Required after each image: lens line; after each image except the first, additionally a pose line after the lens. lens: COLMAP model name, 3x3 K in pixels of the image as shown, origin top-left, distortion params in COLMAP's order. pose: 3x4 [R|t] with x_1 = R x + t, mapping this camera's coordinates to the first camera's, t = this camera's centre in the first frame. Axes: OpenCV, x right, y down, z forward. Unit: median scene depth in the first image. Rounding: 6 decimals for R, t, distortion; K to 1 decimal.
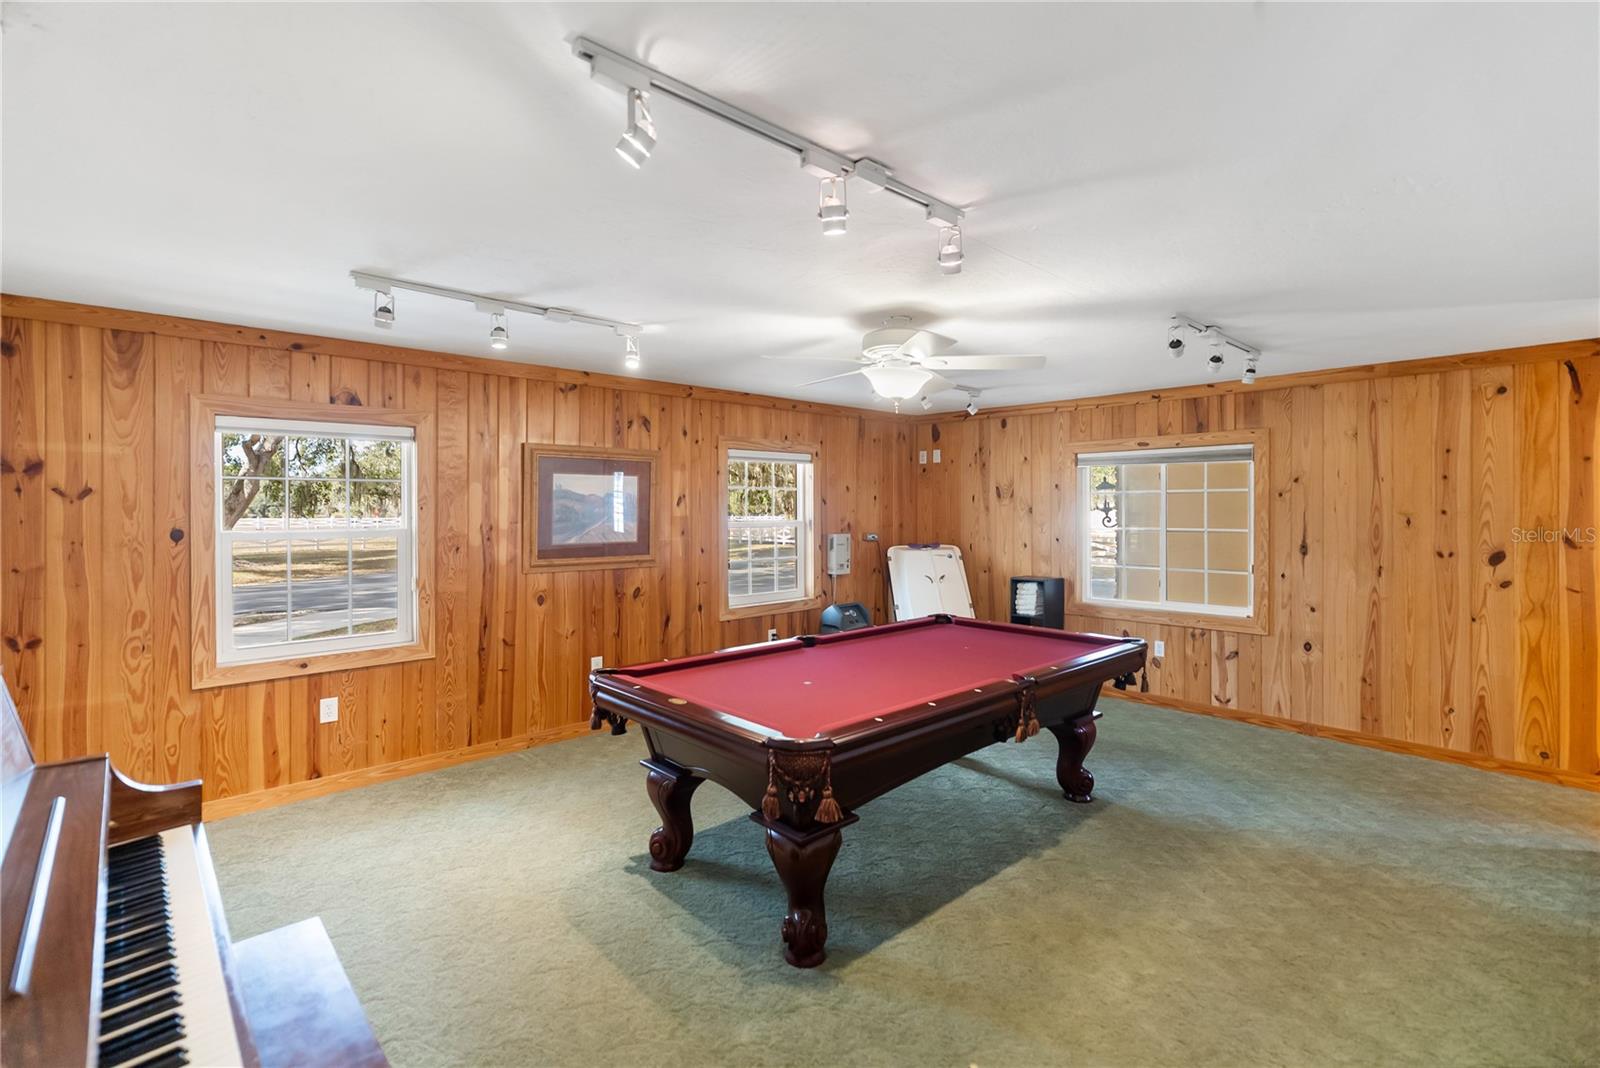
lens RADIAL K [[739.2, 0, 796.9], [0, 739.2, 496.9], [0, 0, 1]] dist [-0.003806, 0.000348]
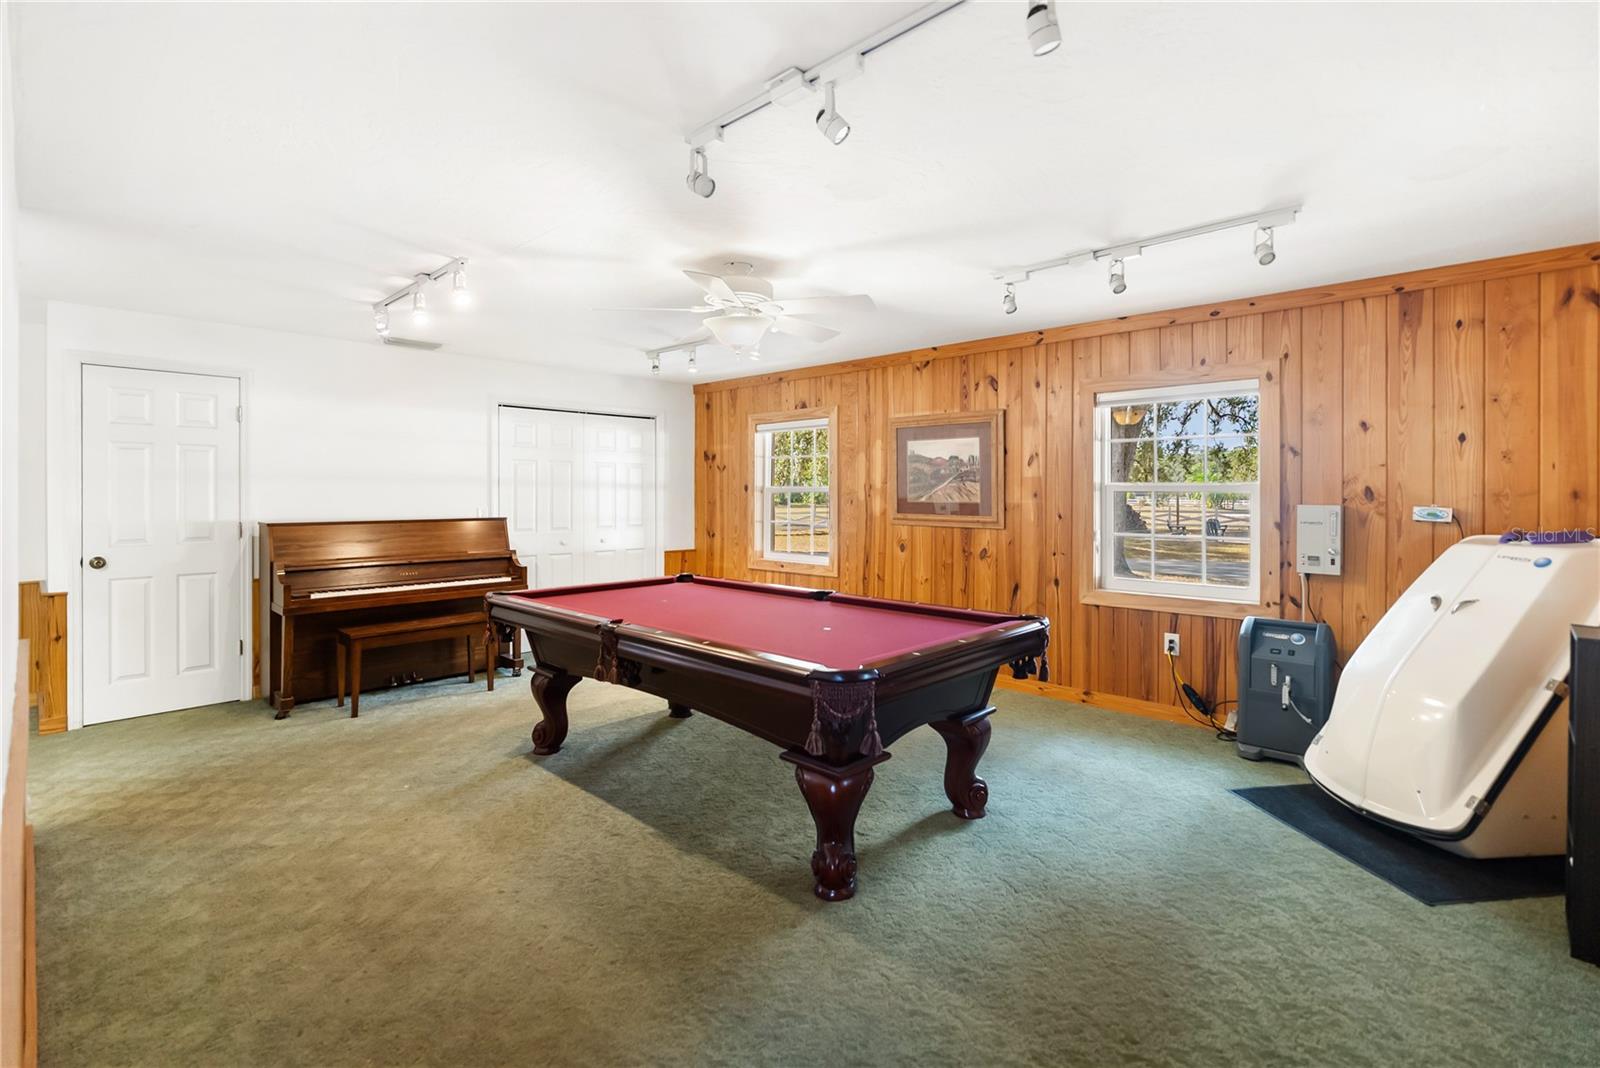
lens RADIAL K [[741.3, 0, 806.1], [0, 741.3, 479.2], [0, 0, 1]] dist [-0.003257, -0.000039]
pose [[0.065437, -0.017156, -0.997709, 0.790877], [0.014177, 0.999767, -0.016262, 0.043202], [0.997756, -0.013081, 0.065665, 0.716098]]
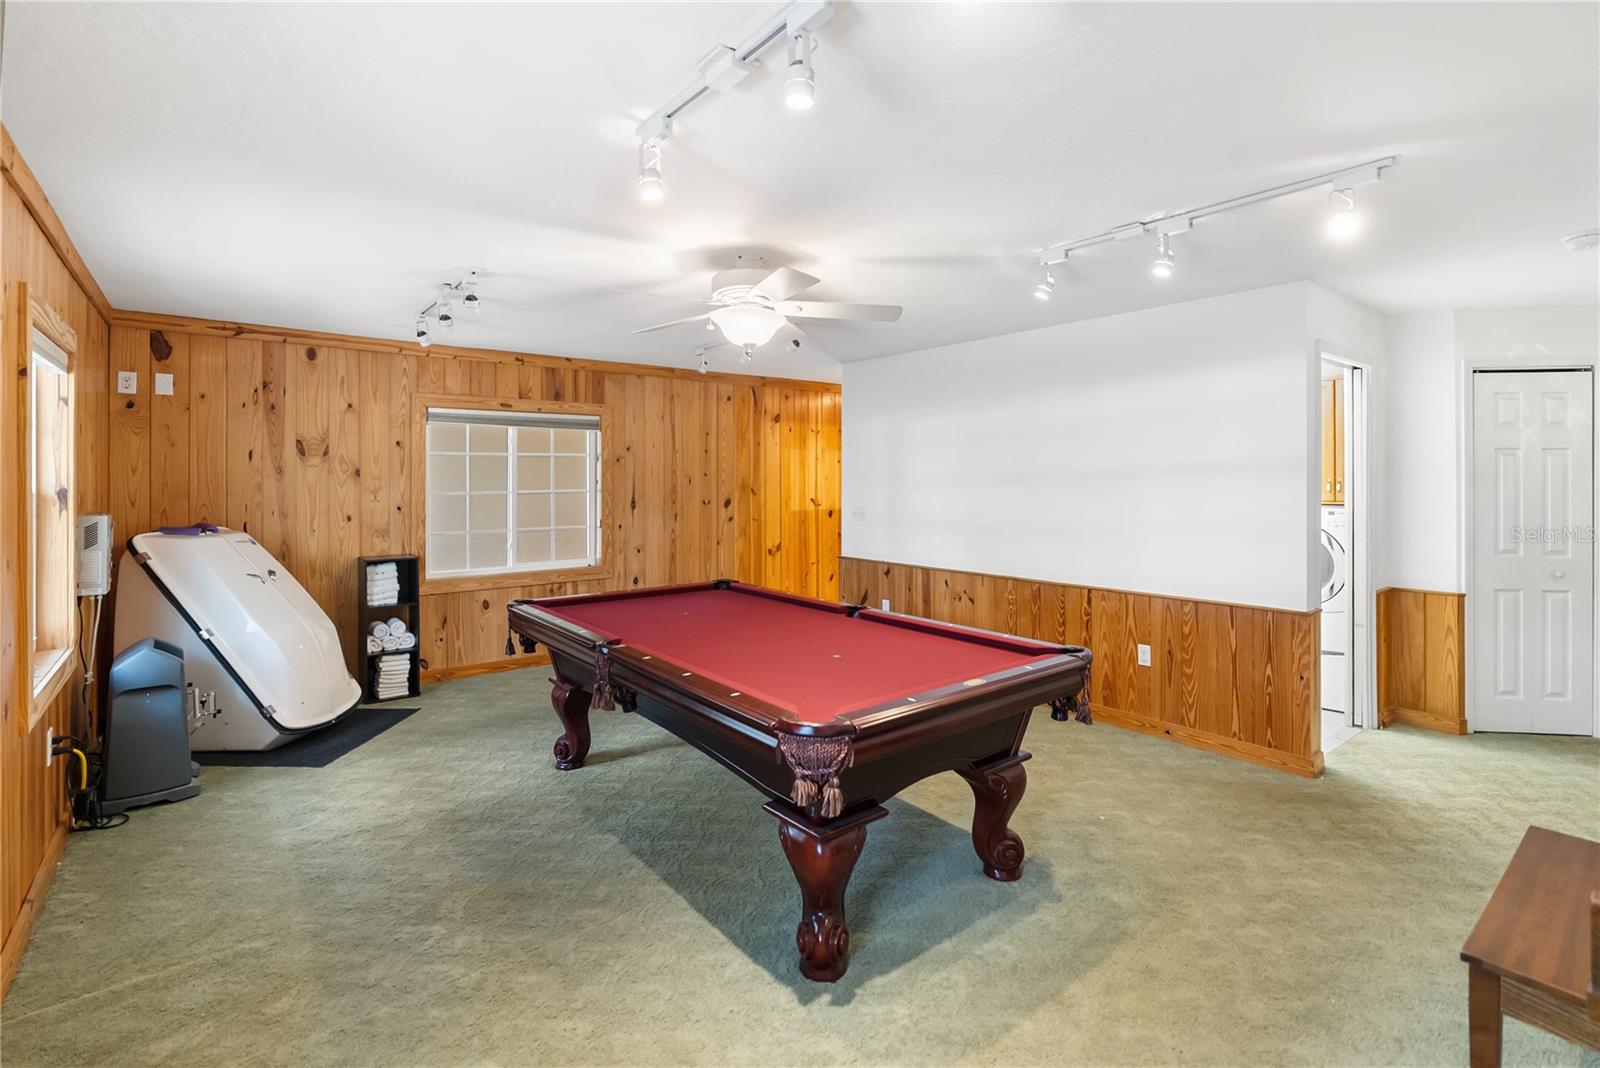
lens RADIAL K [[741.3, 0, 806.1], [0, 741.3, 479.2], [0, 0, 1]] dist [-0.003257, -0.000039]
pose [[0.069042, -0.001444, 0.997613, -0.547252], [-0.013844, 0.999901, 0.002406, 0.020914], [-0.997518, -0.013977, 0.069015, 0.607767]]
